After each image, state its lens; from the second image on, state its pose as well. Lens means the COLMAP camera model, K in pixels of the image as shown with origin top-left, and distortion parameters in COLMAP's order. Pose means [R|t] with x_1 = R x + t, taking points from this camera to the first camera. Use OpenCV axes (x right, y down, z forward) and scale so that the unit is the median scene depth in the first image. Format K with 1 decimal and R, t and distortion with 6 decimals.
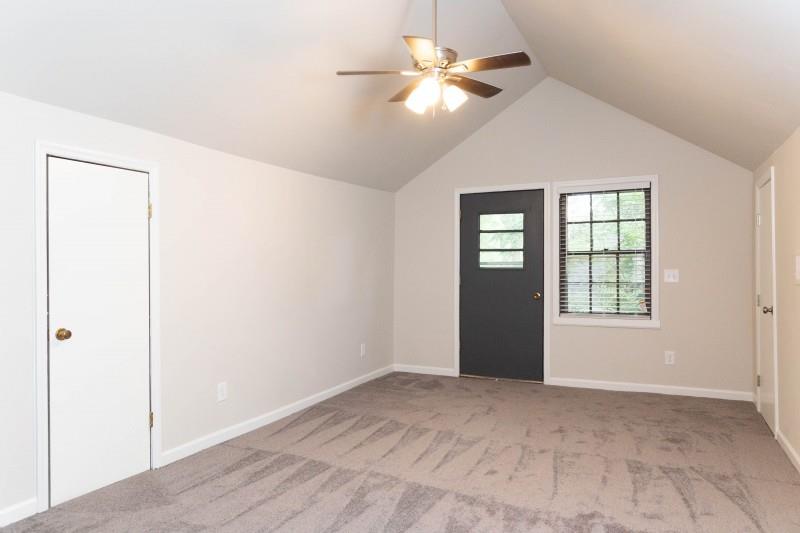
lens RADIAL K [[543.3, 0, 400.3], [0, 543.3, 265.0], [0, 0, 1]] dist [0.031899, -0.006465]
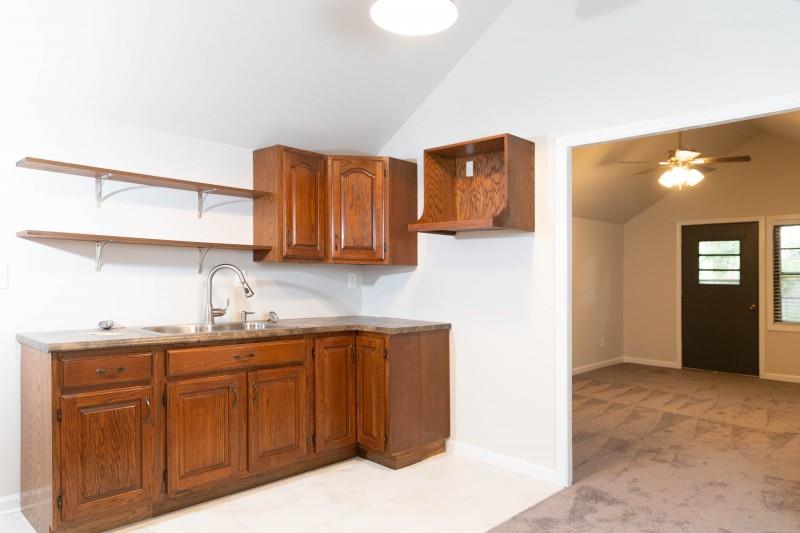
lens RADIAL K [[543.3, 0, 398.6], [0, 543.3, 263.7], [0, 0, 1]] dist [0.031899, -0.006465]
pose [[0.949301, 0.005337, -0.314322, -0.124590], [-0.015289, 0.999457, -0.029205, 0.006728], [0.313996, 0.032530, 0.948867, -0.460451]]
